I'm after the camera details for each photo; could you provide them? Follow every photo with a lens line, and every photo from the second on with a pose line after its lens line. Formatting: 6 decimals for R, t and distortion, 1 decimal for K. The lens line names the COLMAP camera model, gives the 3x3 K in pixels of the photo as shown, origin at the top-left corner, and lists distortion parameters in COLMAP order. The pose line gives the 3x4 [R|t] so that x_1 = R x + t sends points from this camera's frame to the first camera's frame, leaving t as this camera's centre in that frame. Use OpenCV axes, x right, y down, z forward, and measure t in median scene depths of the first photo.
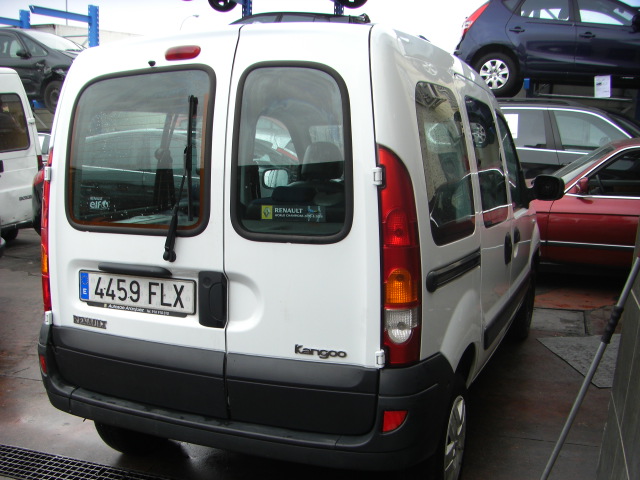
lens RADIAL K [[708.4, 0, 293.9], [0, 708.4, 320.9], [0, 0, 1]] dist [-0.155540, 0.031189]
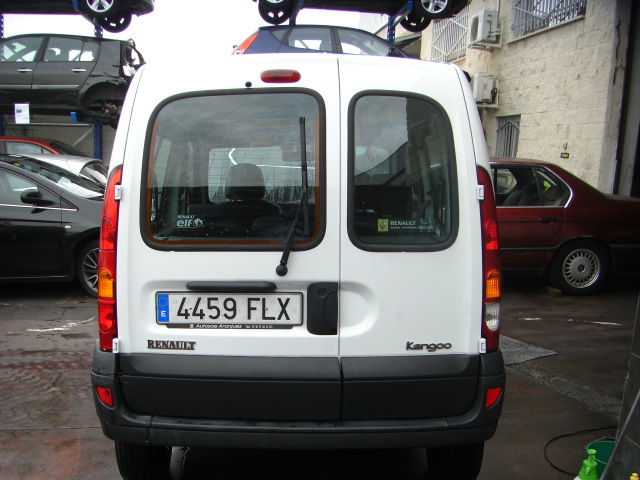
lens RADIAL K [[708.4, 0, 293.9], [0, 708.4, 320.9], [0, 0, 1]] dist [-0.155540, 0.031189]
pose [[0.910759, -0.082990, 0.404513, -0.565073], [0.096232, 0.995281, -0.012475, -0.003098], [-0.401569, 0.050289, 0.914447, 0.042247]]
